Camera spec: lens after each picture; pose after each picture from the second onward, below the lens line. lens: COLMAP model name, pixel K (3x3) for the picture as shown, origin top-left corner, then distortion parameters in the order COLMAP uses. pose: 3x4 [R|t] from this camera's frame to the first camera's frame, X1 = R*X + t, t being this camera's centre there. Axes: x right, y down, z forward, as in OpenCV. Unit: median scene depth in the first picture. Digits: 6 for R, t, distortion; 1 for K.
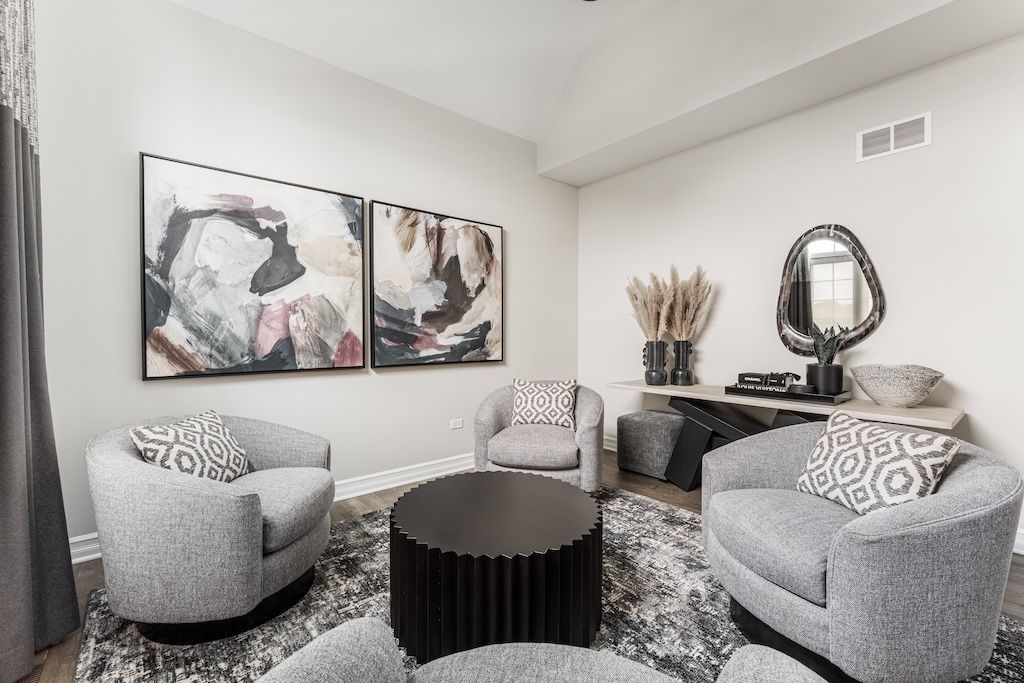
lens RADIAL K [[423.9, 0, 513.0], [0, 423.9, 339.5], [0, 0, 1]] dist [-0.000131, -0.000112]
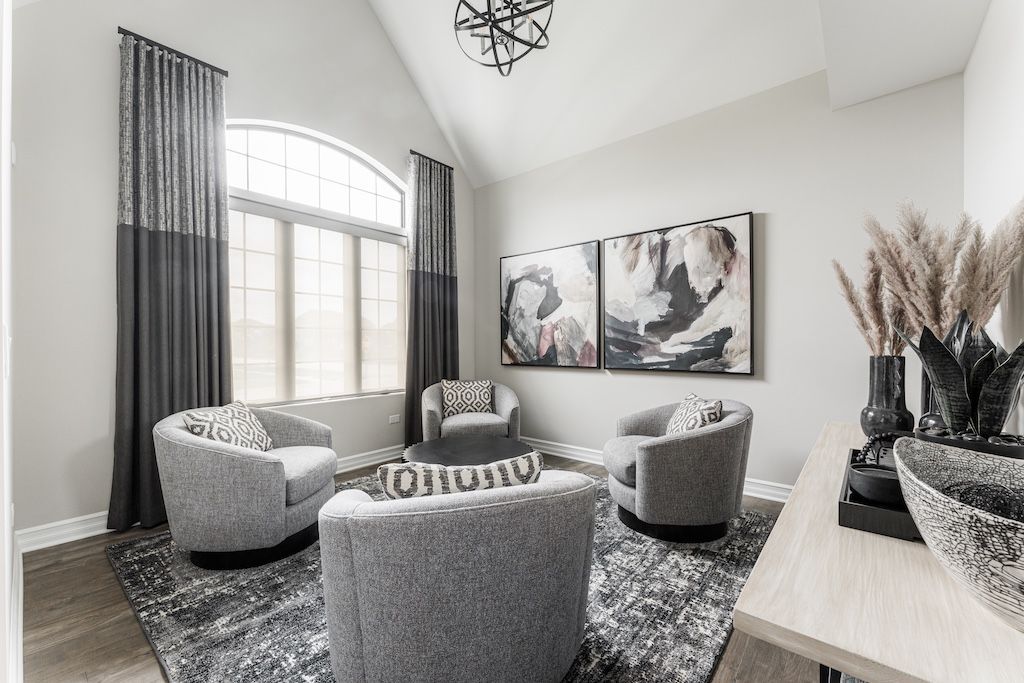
lens RADIAL K [[414.9, 0, 505.3], [0, 414.9, 344.3], [0, 0, 1]] dist [-0.000331, -0.000153]
pose [[0.171057, 0.000847, -0.985261, 0.786831], [-0.009652, 0.999953, -0.000816, -0.003970], [0.985214, 0.009649, 0.171058, 0.448922]]
